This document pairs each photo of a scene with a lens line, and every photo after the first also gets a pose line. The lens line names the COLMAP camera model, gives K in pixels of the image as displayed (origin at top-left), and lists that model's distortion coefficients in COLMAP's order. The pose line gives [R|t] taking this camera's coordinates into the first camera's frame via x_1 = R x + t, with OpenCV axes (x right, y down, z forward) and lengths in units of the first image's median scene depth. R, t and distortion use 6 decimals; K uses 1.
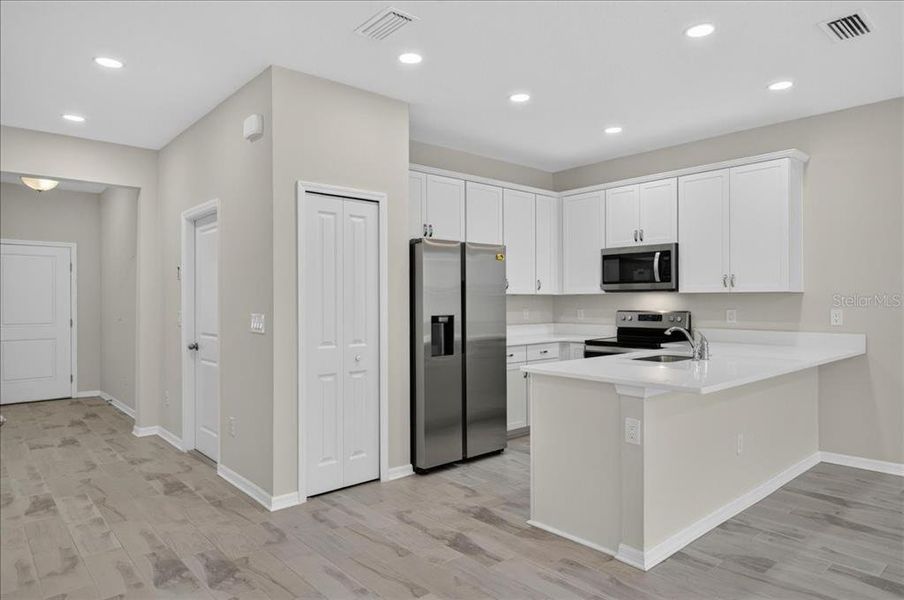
lens RADIAL K [[560.0, 0, 452.0], [0, 560.0, 300.0], [0, 0, 1]] dist [0.001356, 0.000425]
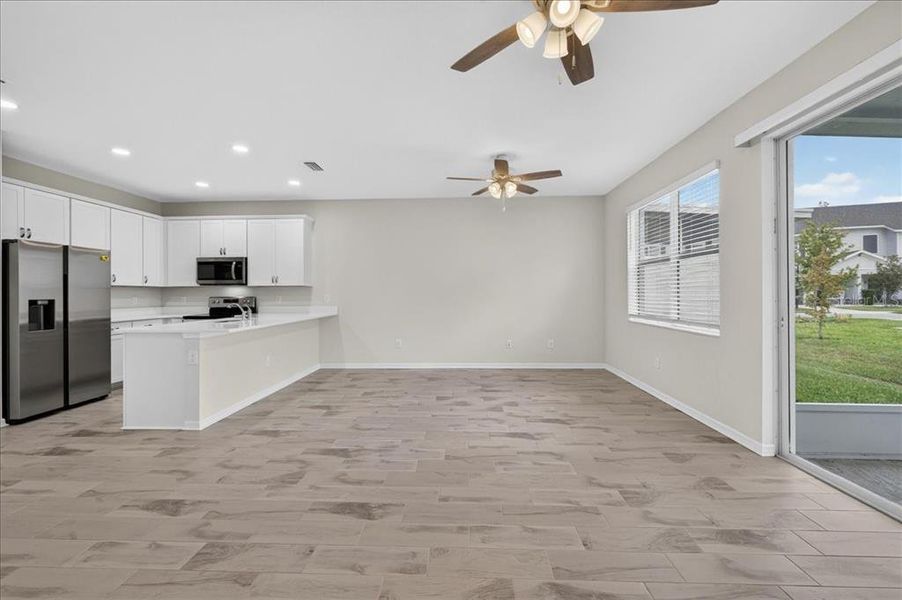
lens RADIAL K [[367.4, 0, 456.0], [0, 367.4, 292.2], [0, 0, 1]] dist [0.000475, -0.000158]
pose [[0.686073, 0.002257, 0.727529, 0.019748], [0.002830, 0.999979, -0.005771, 0.015500], [-0.727527, 0.006019, 0.686052, -0.260269]]
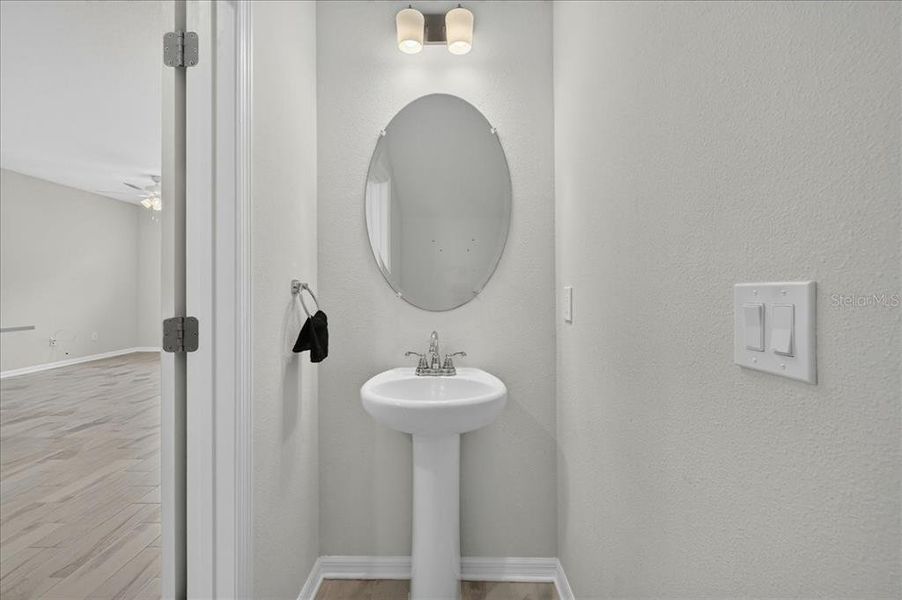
lens RADIAL K [[382.8, 0, 457.1], [0, 382.8, 297.8], [0, 0, 1]] dist [-0.002159, -0.000389]
pose [[-0.757109, -0.010084, 0.653211, -0.661580], [-0.003869, 0.999933, 0.010952, 0.027351], [-0.653277, 0.005764, -0.757097, 0.519791]]
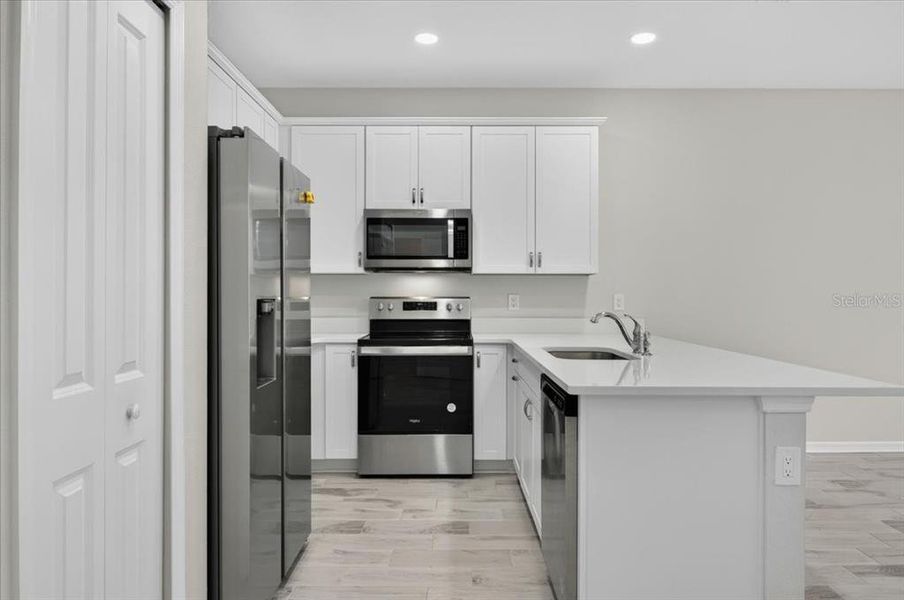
lens RADIAL K [[611.0, 0, 452.0], [0, 611.0, 300.0], [0, 0, 1]] dist [-0.001370, -0.023073]
pose [[0.664769, -0.000248, 0.747049, -0.263311], [-0.004765, 0.999978, 0.004573, 0.021744], [-0.747033, -0.006600, 0.664754, 0.461457]]
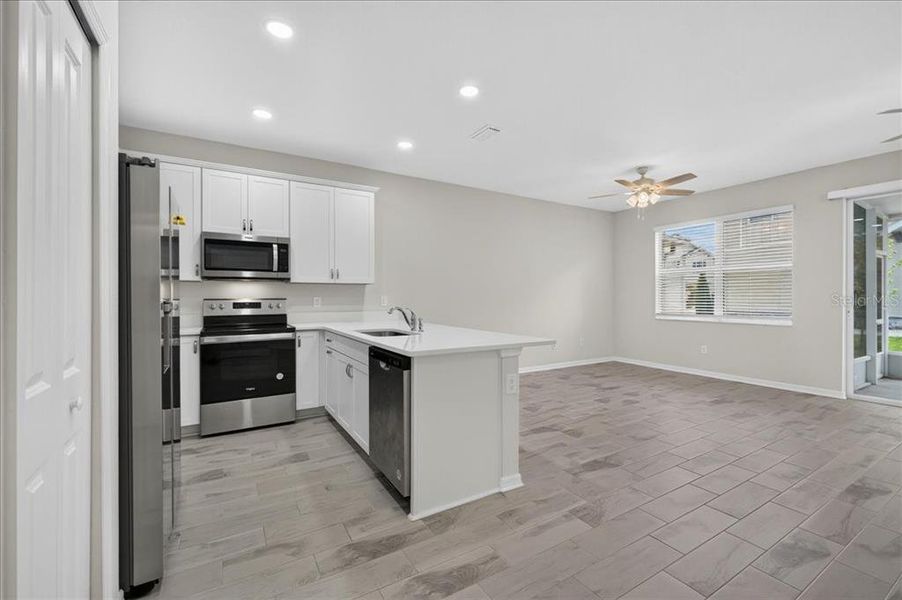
lens RADIAL K [[382.8, 0, 457.1], [0, 382.8, 297.8], [0, 0, 1]] dist [-0.002159, -0.000389]
pose [[0.172965, 0.002551, 0.984925, -0.313844], [0.000855, 0.999996, -0.002740, 0.022208], [-0.984928, 0.001316, 0.172962, 0.544240]]
